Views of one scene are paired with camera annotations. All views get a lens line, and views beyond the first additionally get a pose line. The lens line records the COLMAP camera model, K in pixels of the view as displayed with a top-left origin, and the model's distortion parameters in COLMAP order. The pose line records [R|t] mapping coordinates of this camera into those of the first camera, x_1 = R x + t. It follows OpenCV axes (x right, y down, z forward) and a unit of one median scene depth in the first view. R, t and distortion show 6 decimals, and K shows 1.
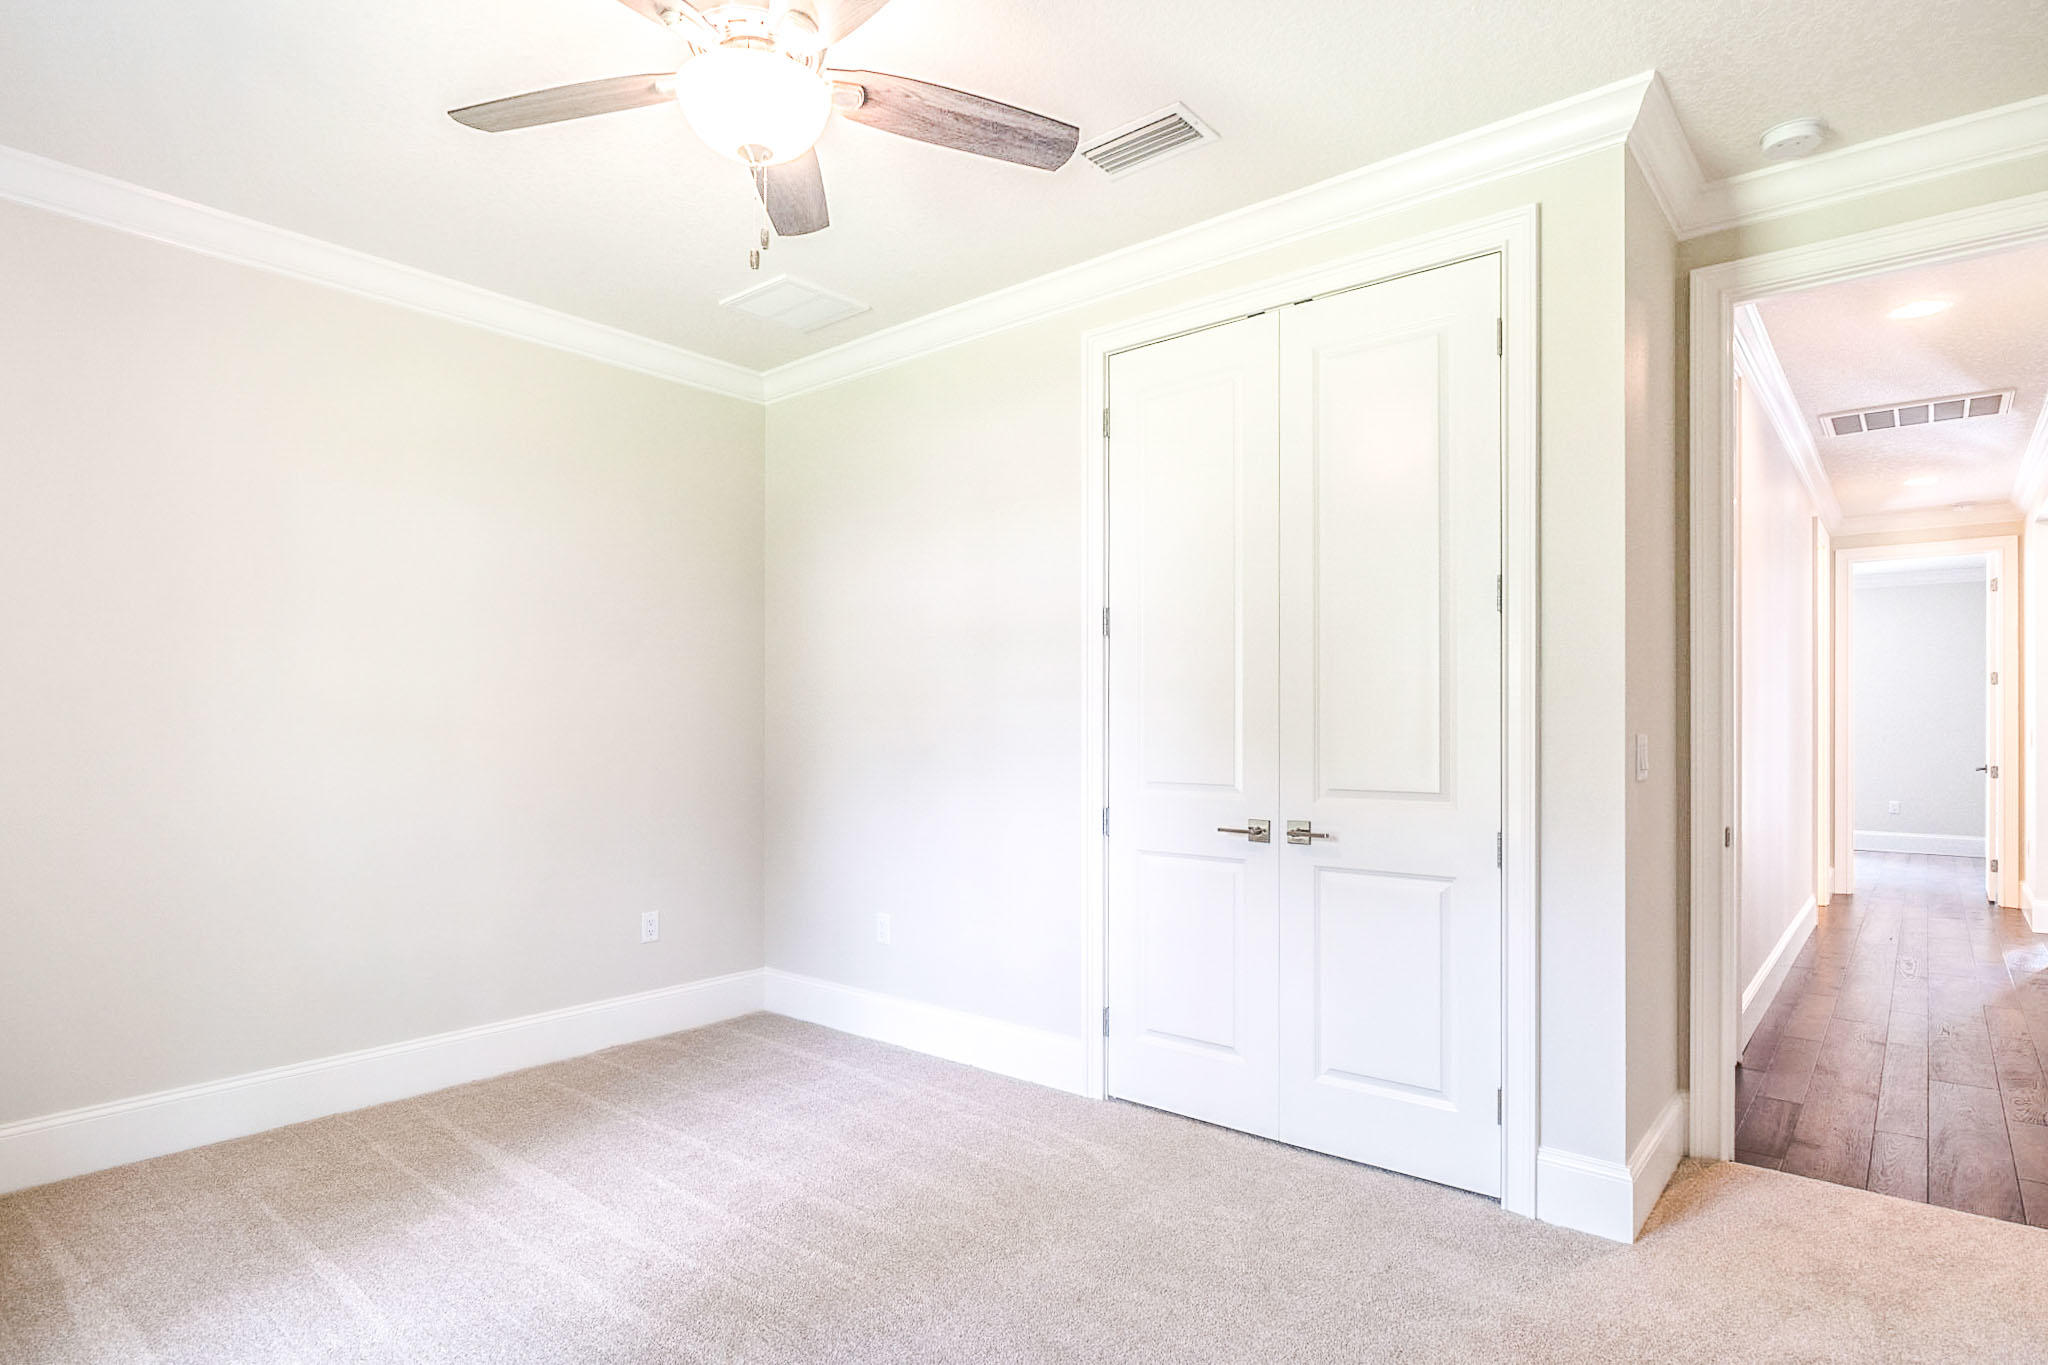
lens RADIAL K [[1086.3, 0, 1013.1], [0, 1086.3, 731.8], [0, 0, 1]] dist [0.000066, -0.000771]
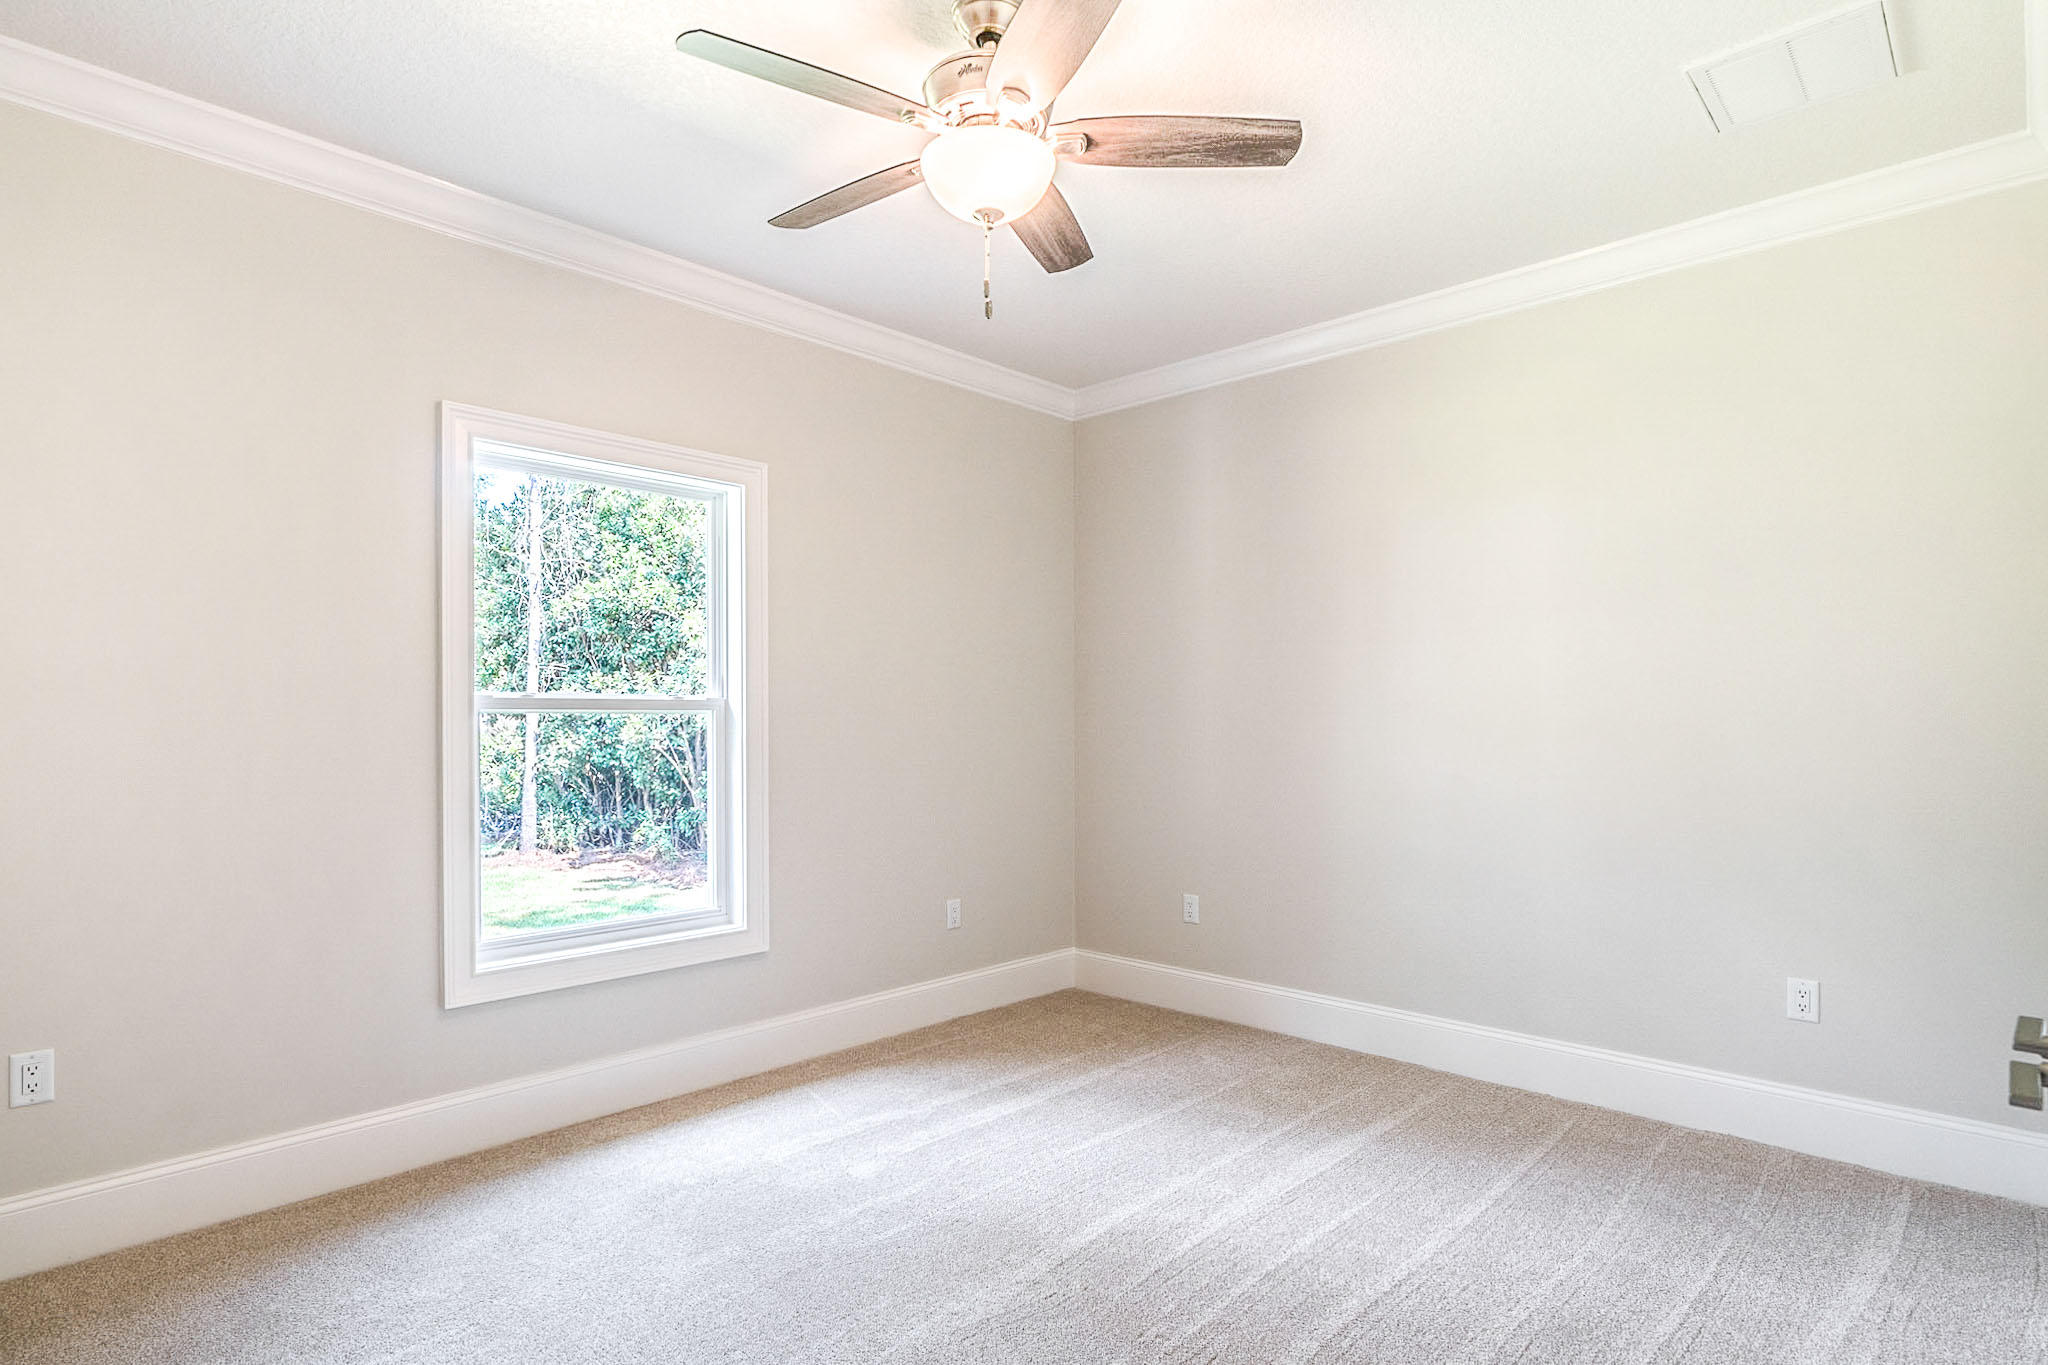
lens RADIAL K [[1086.3, 0, 1013.1], [0, 1086.3, 731.8], [0, 0, 1]] dist [0.000066, -0.000771]
pose [[-0.051013, 0.014651, -0.998591, 0.550423], [-0.010637, 0.999828, 0.015212, -0.006080], [0.998641, 0.011398, -0.050849, 0.676125]]
